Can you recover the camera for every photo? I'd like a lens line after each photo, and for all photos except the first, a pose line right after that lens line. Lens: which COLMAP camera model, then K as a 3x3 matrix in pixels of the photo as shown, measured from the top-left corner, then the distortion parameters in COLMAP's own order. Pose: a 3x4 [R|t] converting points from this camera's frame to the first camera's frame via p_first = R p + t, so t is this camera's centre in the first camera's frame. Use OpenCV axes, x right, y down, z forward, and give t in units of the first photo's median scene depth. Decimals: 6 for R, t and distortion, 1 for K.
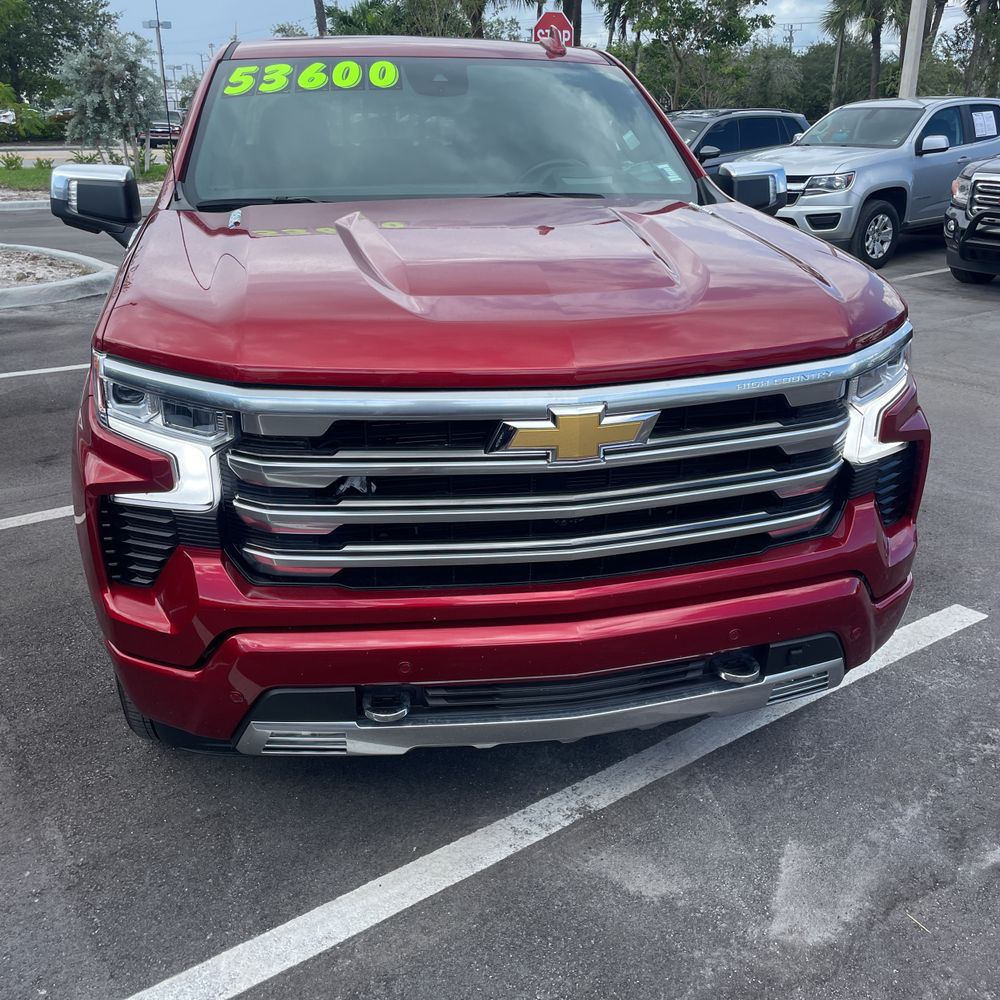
lens RADIAL K [[1013.8, 0, 509.6], [0, 1013.8, 498.6], [0, 0, 1]] dist [0.087508, -0.122770]
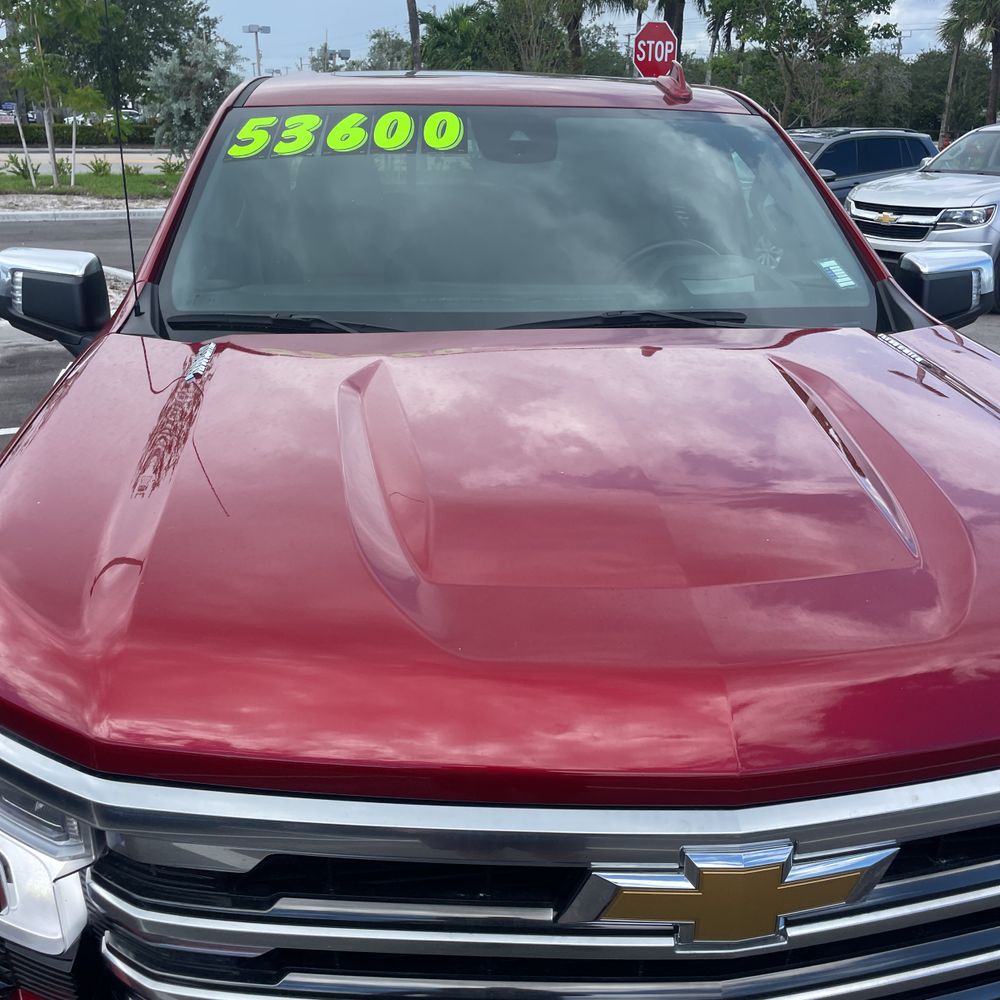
lens RADIAL K [[1012.8, 0, 506.9], [0, 1012.8, 493.4], [0, 0, 1]] dist [0.124048, -0.181824]
pose [[0.996152, 0.039934, -0.078020, -0.010069], [-0.040646, 0.999145, -0.007555, -0.158537], [0.077651, 0.010698, 0.996923, 0.288376]]
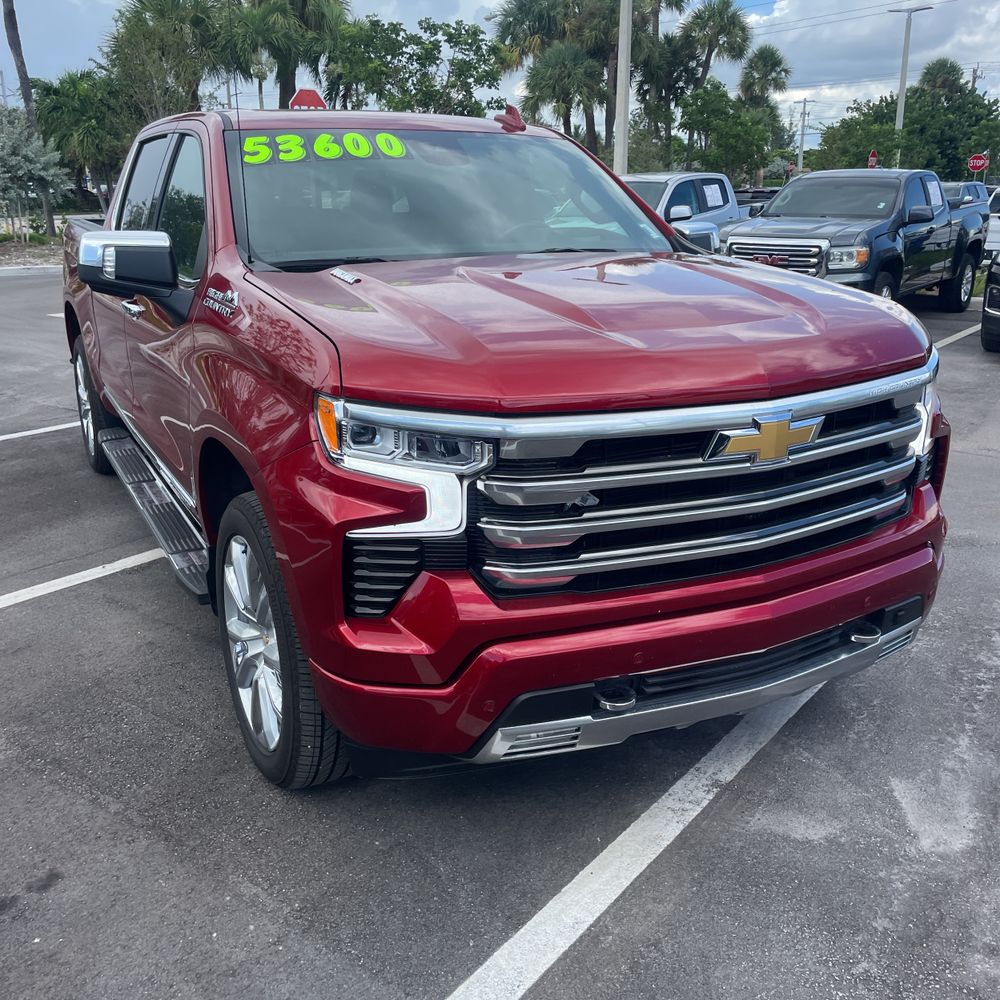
lens RADIAL K [[1013.8, 0, 509.6], [0, 1013.8, 498.6], [0, 0, 1]] dist [0.087508, -0.122770]
pose [[0.959435, -0.084578, 0.268944, -0.340534], [0.101826, 0.993503, -0.050816, 0.021813], [-0.262899, 0.076140, 0.961814, -0.035921]]
